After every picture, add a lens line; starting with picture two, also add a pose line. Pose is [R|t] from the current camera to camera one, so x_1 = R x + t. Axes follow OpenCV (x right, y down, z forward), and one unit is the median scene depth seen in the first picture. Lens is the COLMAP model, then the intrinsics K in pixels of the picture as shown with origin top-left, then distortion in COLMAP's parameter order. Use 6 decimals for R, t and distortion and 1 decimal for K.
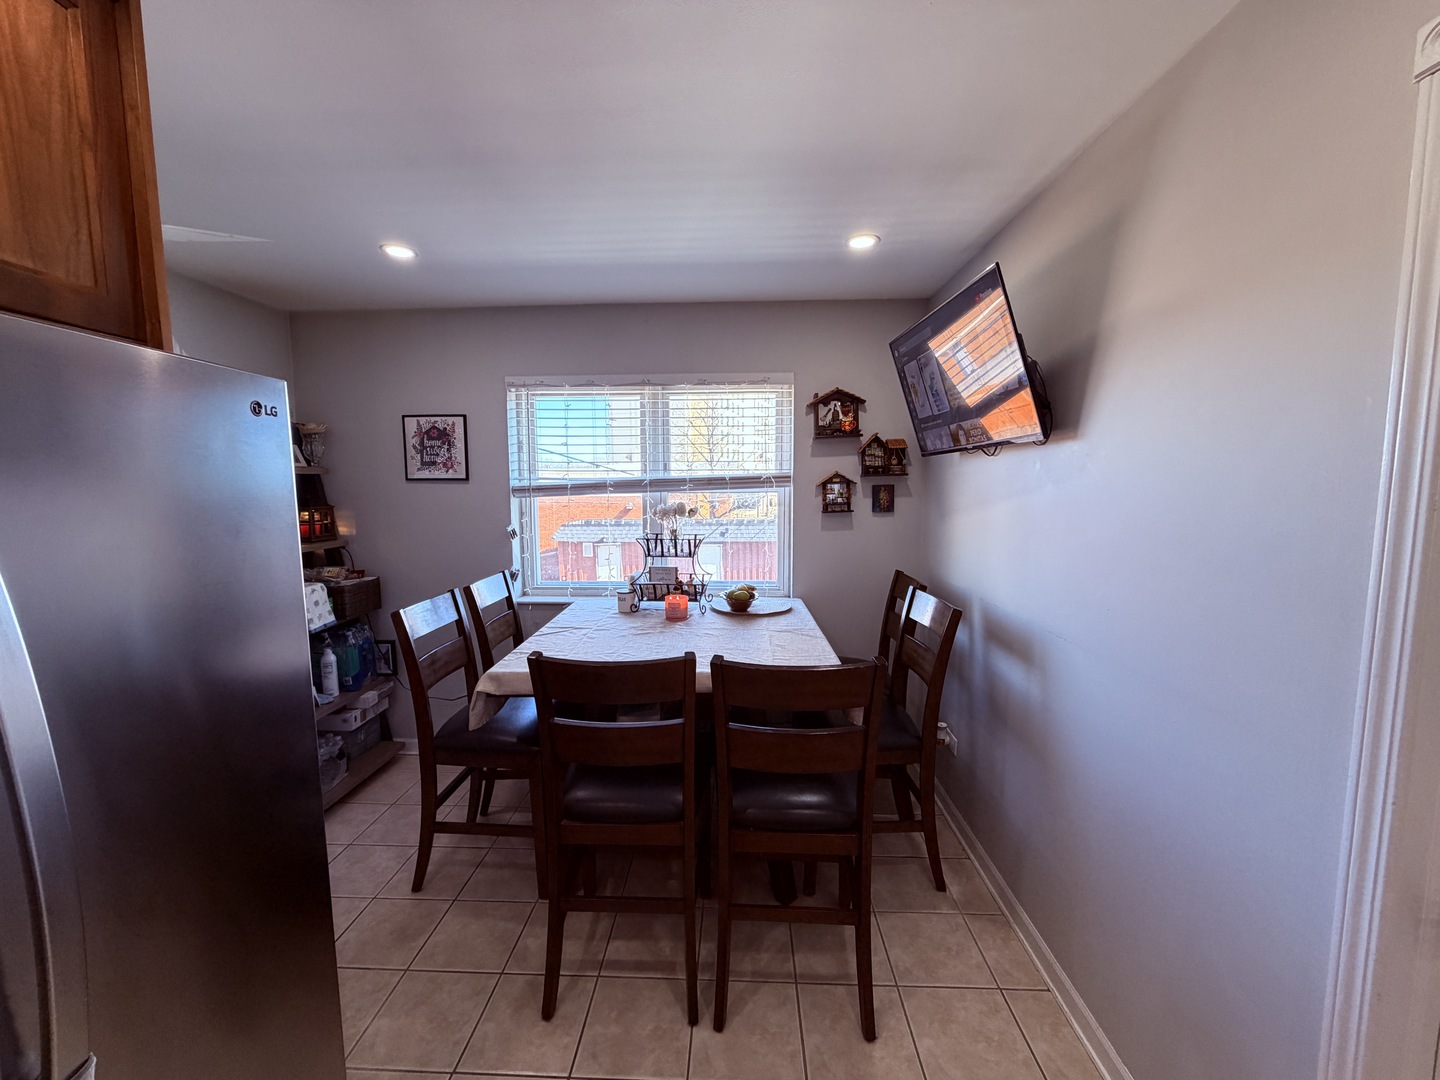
lens RADIAL K [[572.2, 0, 717.3], [0, 572.2, 543.2], [0, 0, 1]] dist [-0.003308, -0.000151]
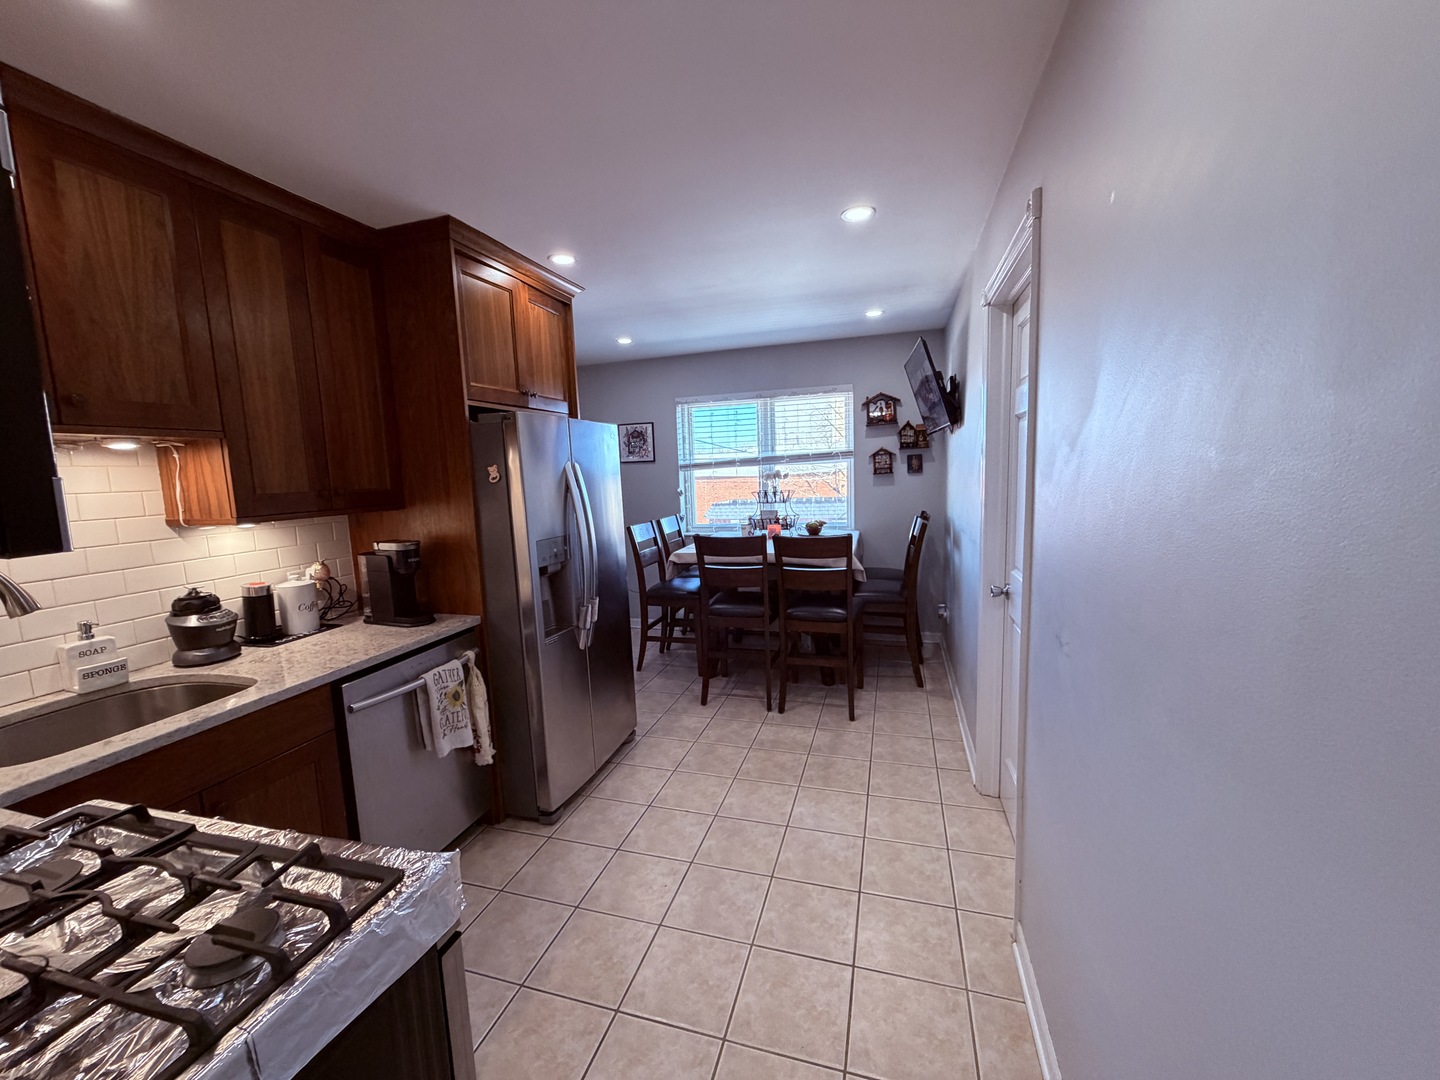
lens RADIAL K [[572.2, 0, 720.1], [0, 572.2, 541.4], [0, 0, 1]] dist [-0.003308, -0.000151]
pose [[0.968064, -0.001974, -0.250694, 0.172344], [0.008916, 0.999607, 0.026559, 0.082135], [0.250543, -0.027946, 0.967702, -0.594508]]
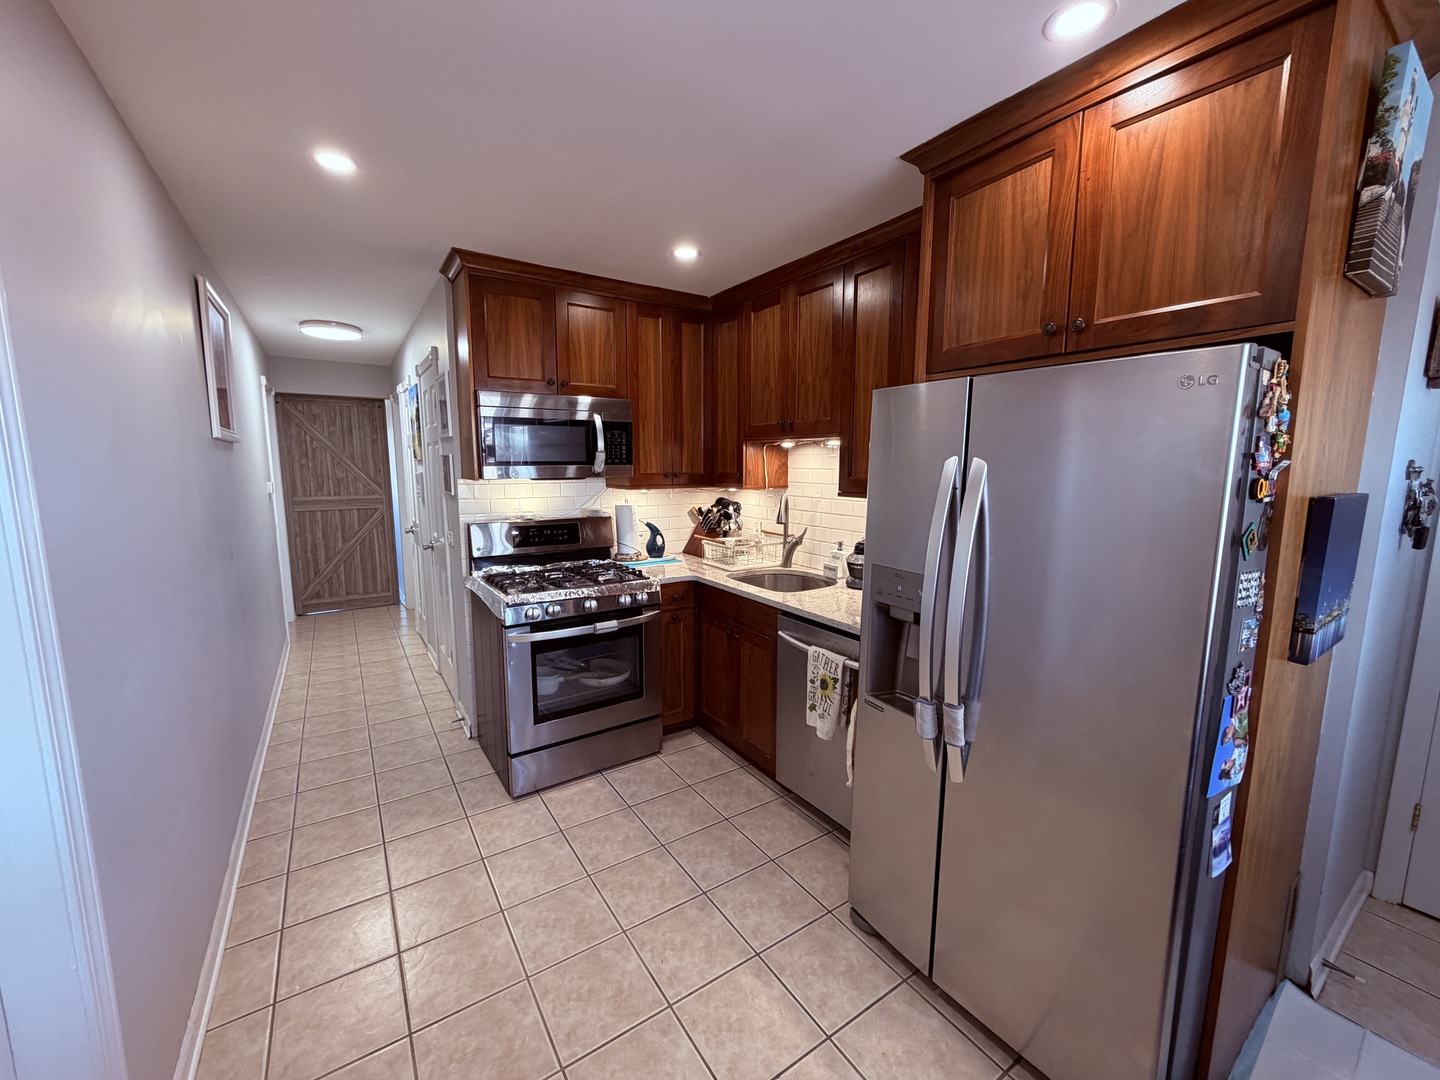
lens RADIAL K [[572.2, 0, 719.3], [0, 572.2, 539.7], [0, 0, 1]] dist [-0.003308, -0.000151]
pose [[-0.810681, 0.087426, -0.578924, 0.202133], [-0.050717, 0.974586, 0.218197, -0.112923], [0.583287, 0.206250, -0.785645, 1.064121]]
